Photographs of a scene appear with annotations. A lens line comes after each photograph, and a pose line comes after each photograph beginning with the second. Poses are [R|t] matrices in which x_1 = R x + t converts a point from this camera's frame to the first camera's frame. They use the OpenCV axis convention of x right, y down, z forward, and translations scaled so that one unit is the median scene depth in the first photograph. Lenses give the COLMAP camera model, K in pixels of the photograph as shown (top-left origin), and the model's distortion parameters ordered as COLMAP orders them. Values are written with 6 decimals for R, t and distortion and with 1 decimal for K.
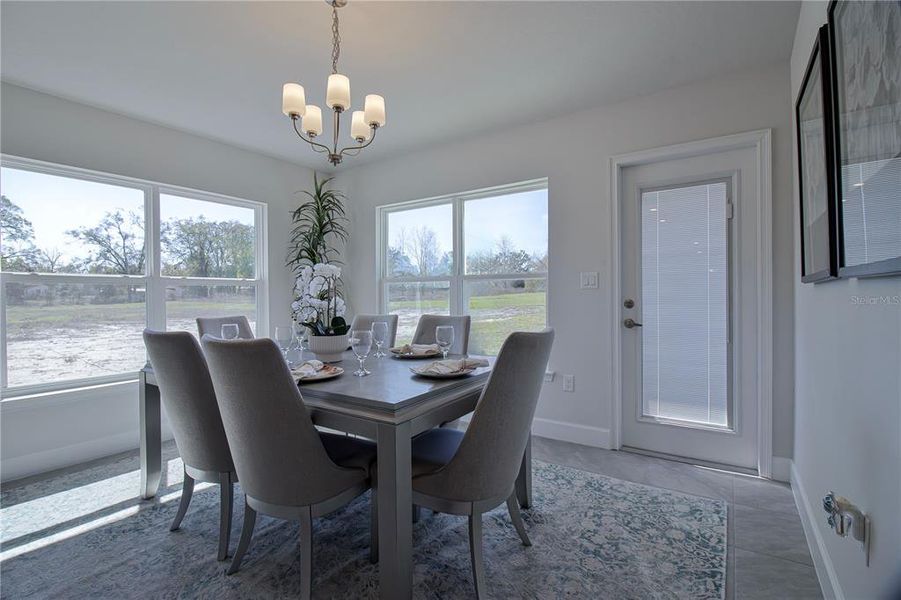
lens RADIAL K [[417.6, 0, 447.5], [0, 417.6, 298.2], [0, 0, 1]] dist [0.000953, -0.013058]
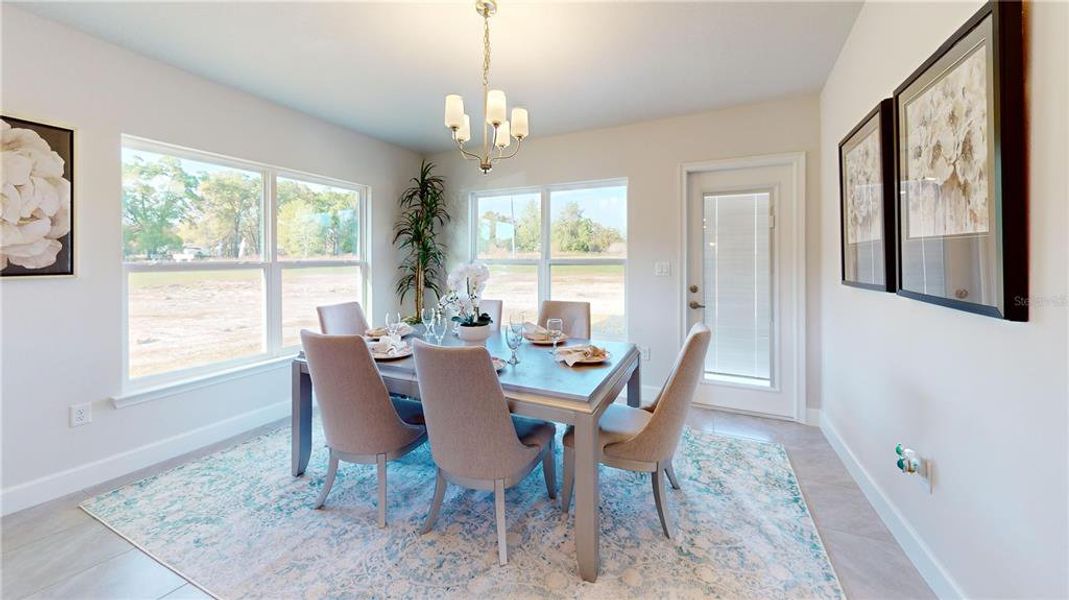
lens RADIAL K [[395.3, 0, 529.1], [0, 395.3, 280.4], [0, 0, 1]] dist [0.000381, -0.000013]
pose [[0.981719, 0.006627, 0.190223, -0.345906], [-0.019784, 0.997533, 0.067347, -0.103537], [-0.189307, -0.069879, 0.979428, -0.065843]]
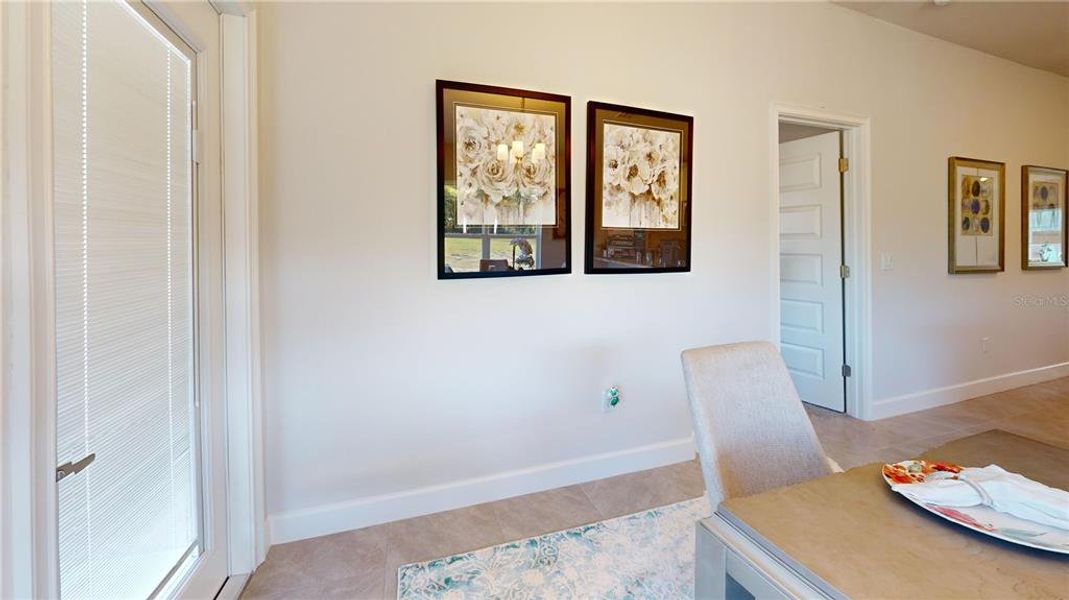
lens RADIAL K [[374.3, 0, 535.1], [0, 374.3, 268.0], [0, 0, 1]] dist [0.000059, -0.000011]
pose [[-0.791001, 0.035990, 0.610756, 0.048392], [0.021714, 0.999291, -0.030763, -0.026033], [-0.611430, -0.011071, -0.791221, 1.270725]]
